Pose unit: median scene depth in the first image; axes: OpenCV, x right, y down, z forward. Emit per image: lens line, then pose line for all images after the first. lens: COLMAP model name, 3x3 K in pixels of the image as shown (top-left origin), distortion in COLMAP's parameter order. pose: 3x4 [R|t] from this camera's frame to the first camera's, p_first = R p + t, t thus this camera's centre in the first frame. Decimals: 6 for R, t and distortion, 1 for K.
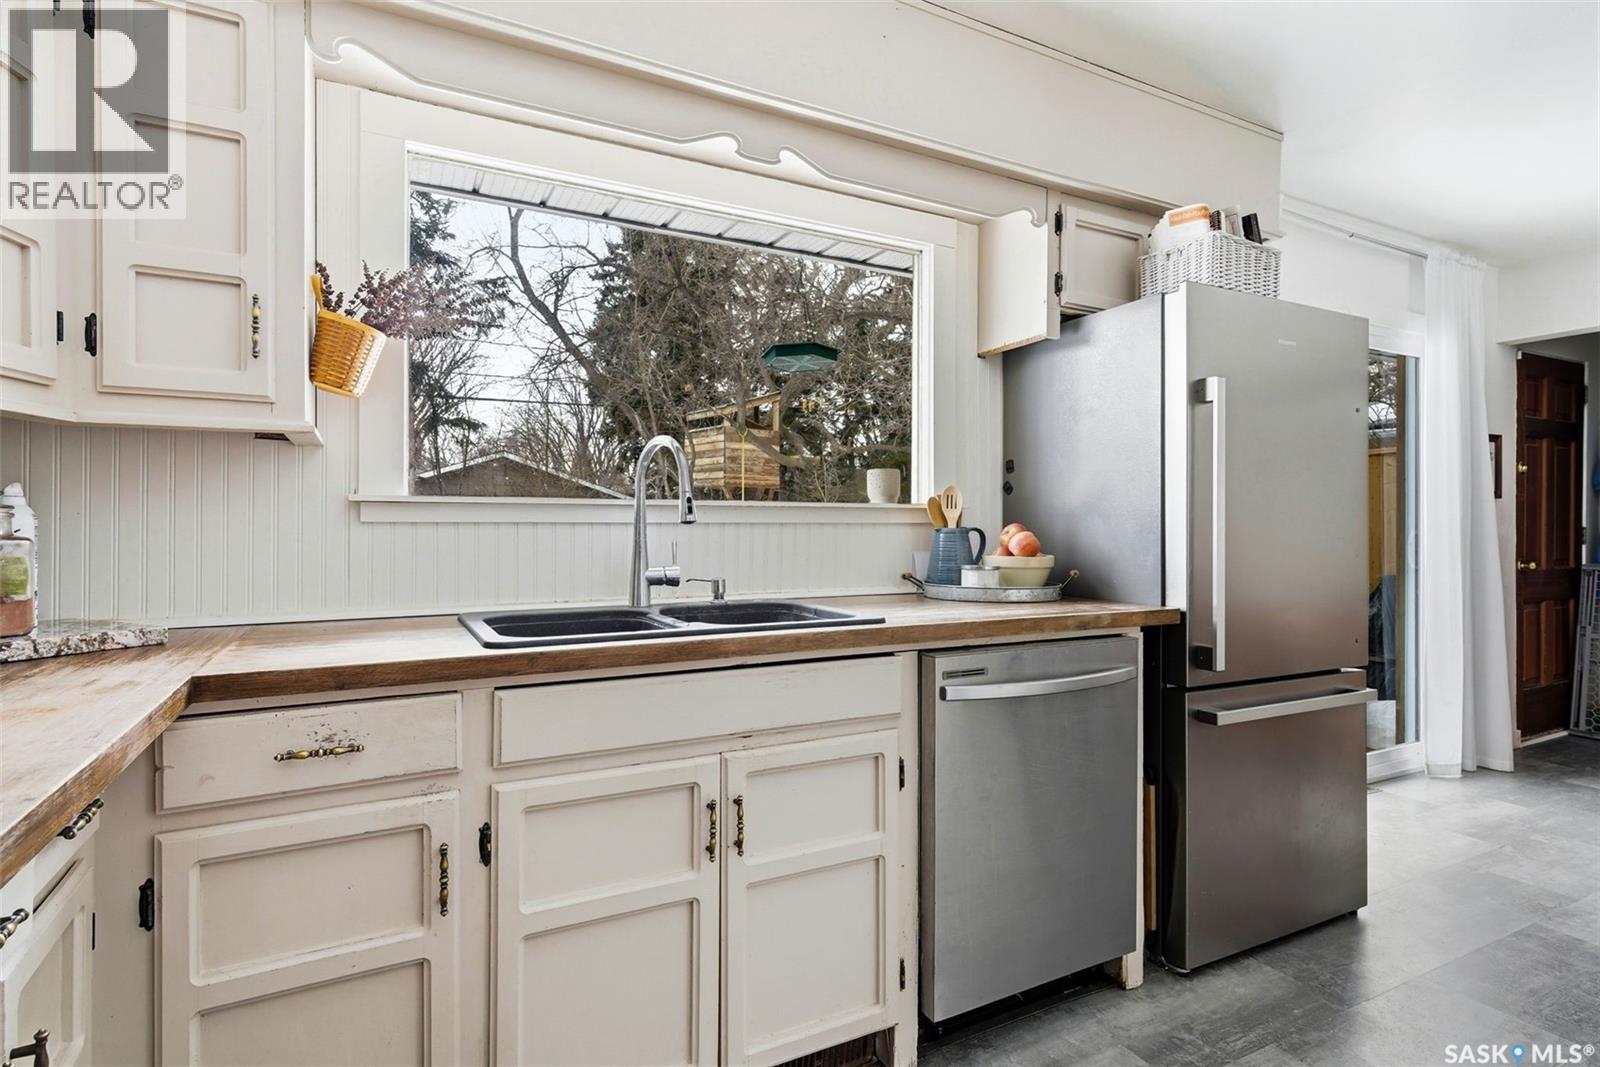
lens RADIAL K [[803.2, 0, 802.9], [0, 803.2, 527.7], [0, 0, 1]] dist [0.000895, -0.000739]
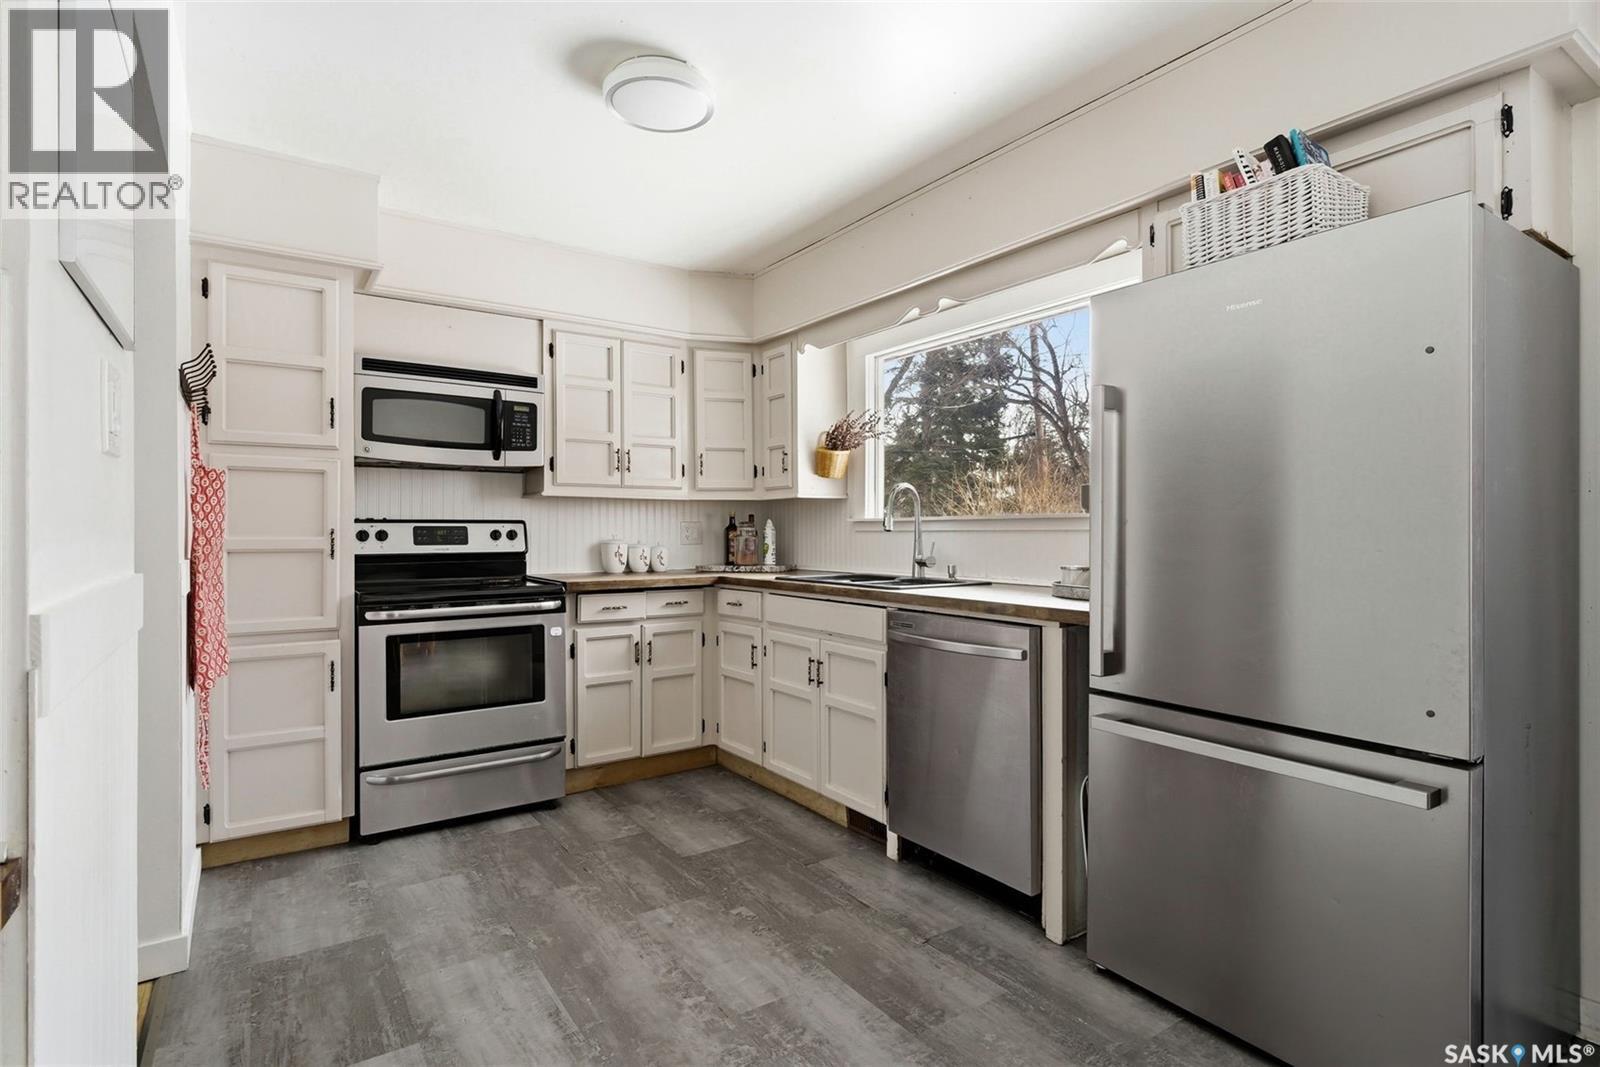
lens RADIAL K [[803.2, 0, 802.9], [0, 803.2, 527.7], [0, 0, 1]] dist [0.000895, -0.000739]
pose [[0.118234, -0.005332, -0.992971, 1.976203], [0.000810, 0.999986, -0.005273, -0.004976], [0.992985, -0.000181, 0.118236, 0.681846]]
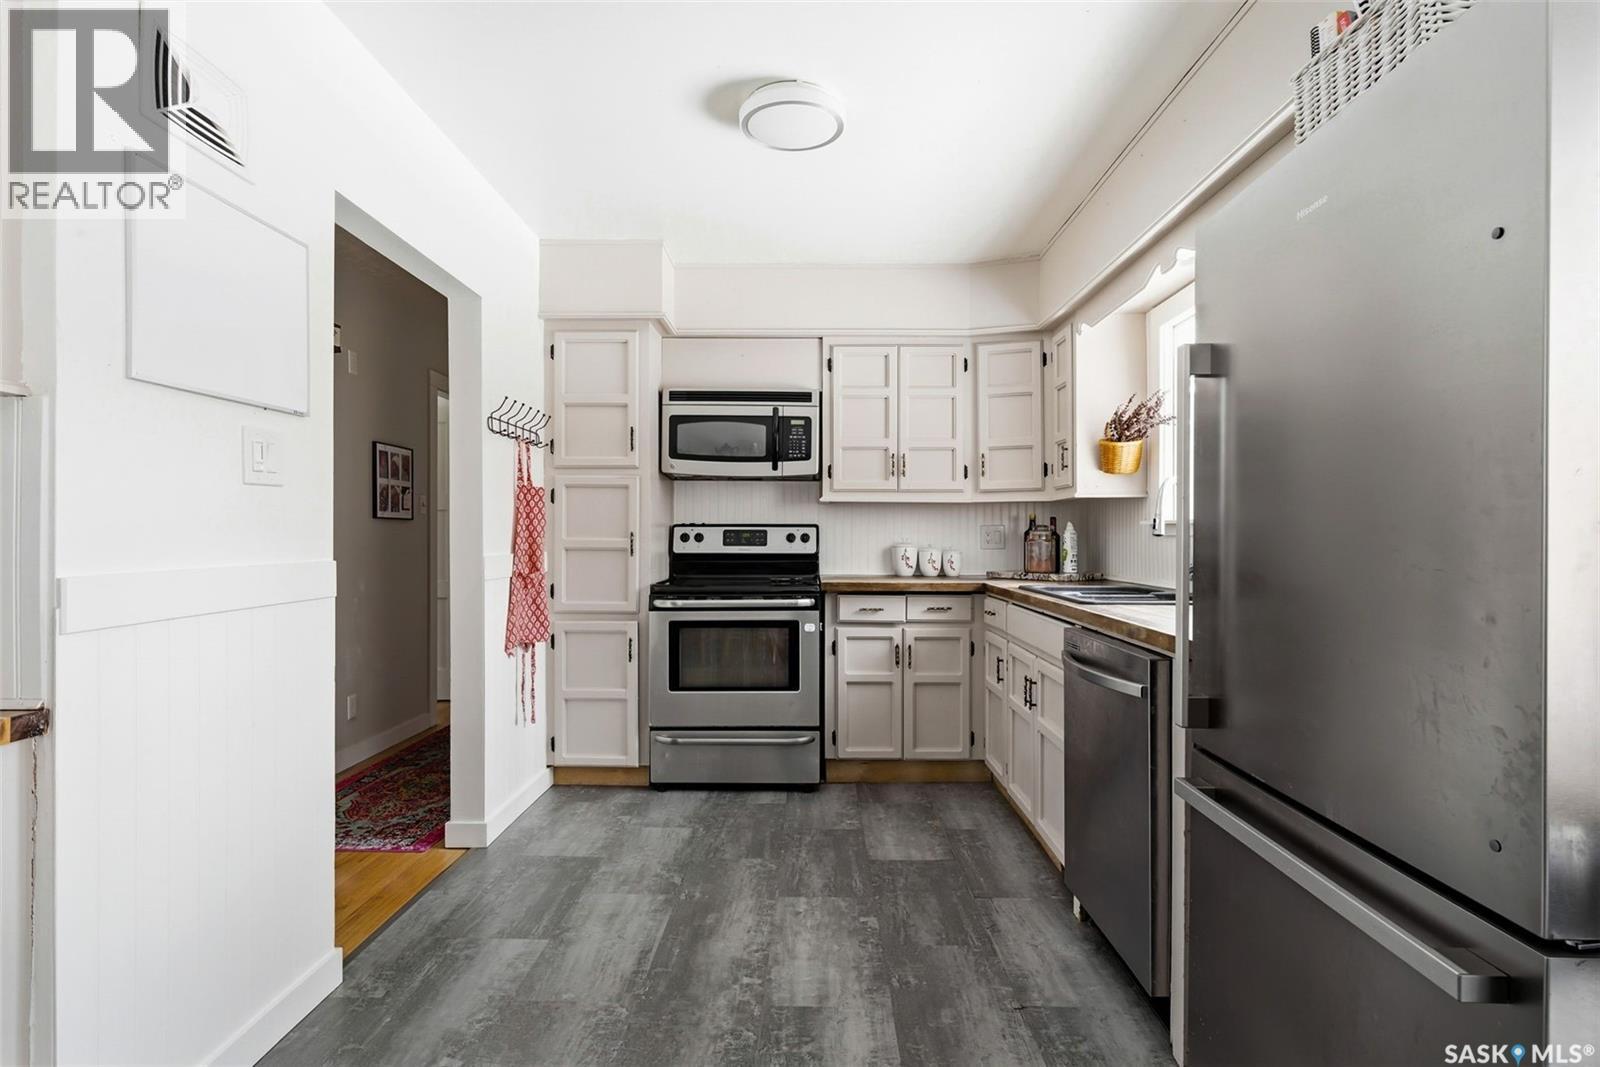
lens RADIAL K [[825.2, 0, 800.0], [0, 825.2, 533.5], [0, 0, 1]] dist [0.001562, -0.000384]
pose [[-0.476725, -0.003207, -0.879047, 1.858003], [-0.003695, 0.999992, -0.001644, -0.006327], [0.879045, 0.002465, -0.476733, 1.404131]]
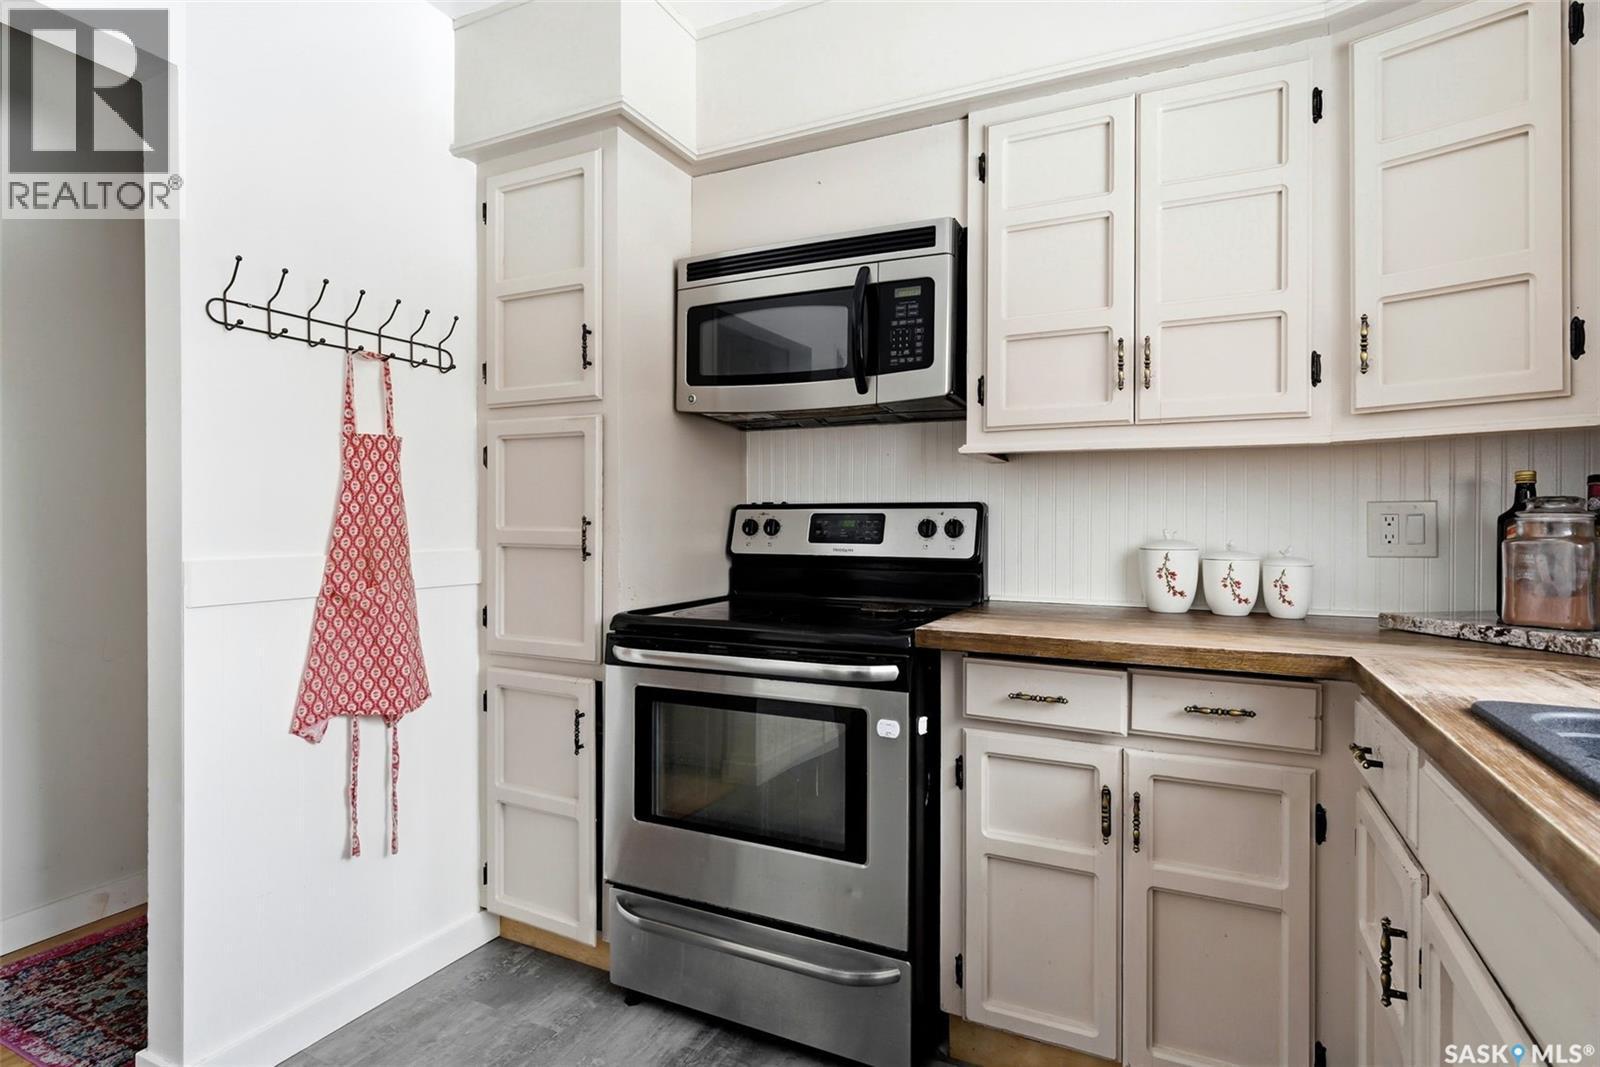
lens RADIAL K [[813.7, 0, 794.8], [0, 813.7, 528.9], [0, 0, 1]] dist [0.000300, -0.000081]
pose [[-0.809536, 0.000512, -0.587071, 0.436700], [-0.005114, 0.999956, 0.007924, -0.005840], [0.587049, 0.009417, -0.809497, 1.067976]]
